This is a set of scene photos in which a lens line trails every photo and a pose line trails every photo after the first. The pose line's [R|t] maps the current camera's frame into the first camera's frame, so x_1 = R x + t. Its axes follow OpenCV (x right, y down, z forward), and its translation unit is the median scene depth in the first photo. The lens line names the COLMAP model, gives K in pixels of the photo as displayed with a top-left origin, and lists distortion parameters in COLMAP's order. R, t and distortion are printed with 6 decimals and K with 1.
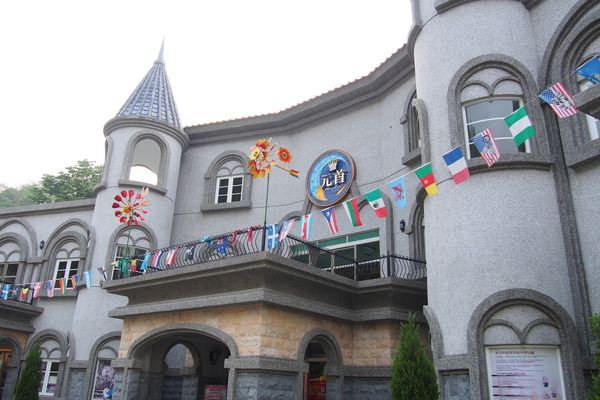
lens RADIAL K [[490.3, 0, 300.0], [0, 490.3, 200.0], [0, 0, 1]] dist [-0.053961, -0.000752]
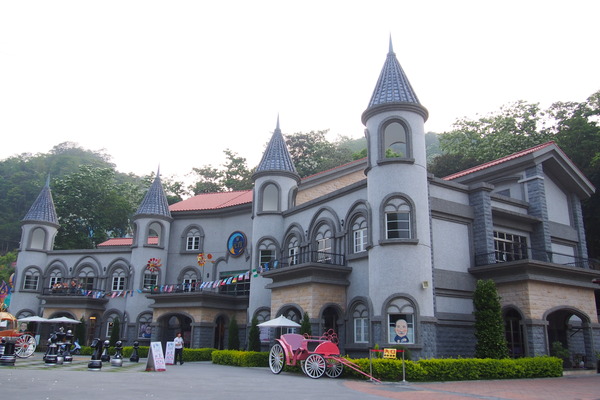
lens RADIAL K [[490.3, 0, 300.0], [0, 490.3, 200.0], [0, 0, 1]] dist [-0.053961, -0.000752]
pose [[0.998436, 0.003591, 0.055793, 0.225815], [-0.008894, 0.995429, 0.095094, -0.464366], [-0.055197, -0.095442, 0.993904, -1.263657]]
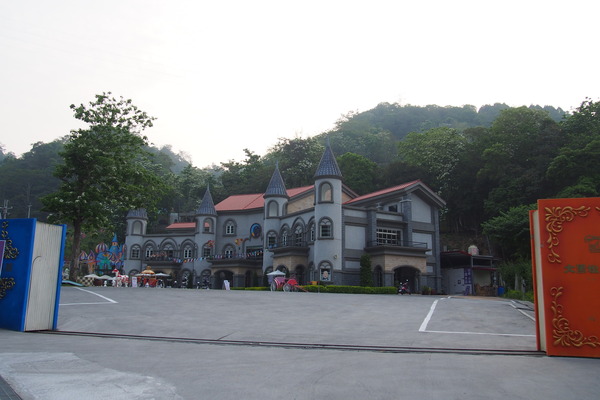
lens RADIAL K [[490.3, 0, 300.0], [0, 490.3, 200.0], [0, 0, 1]] dist [-0.053961, -0.000752]
pose [[0.999667, -0.013795, 0.021822, 0.333972], [0.009758, 0.984460, 0.175339, -0.973383], [-0.023902, -0.175067, 0.984266, -2.861018]]
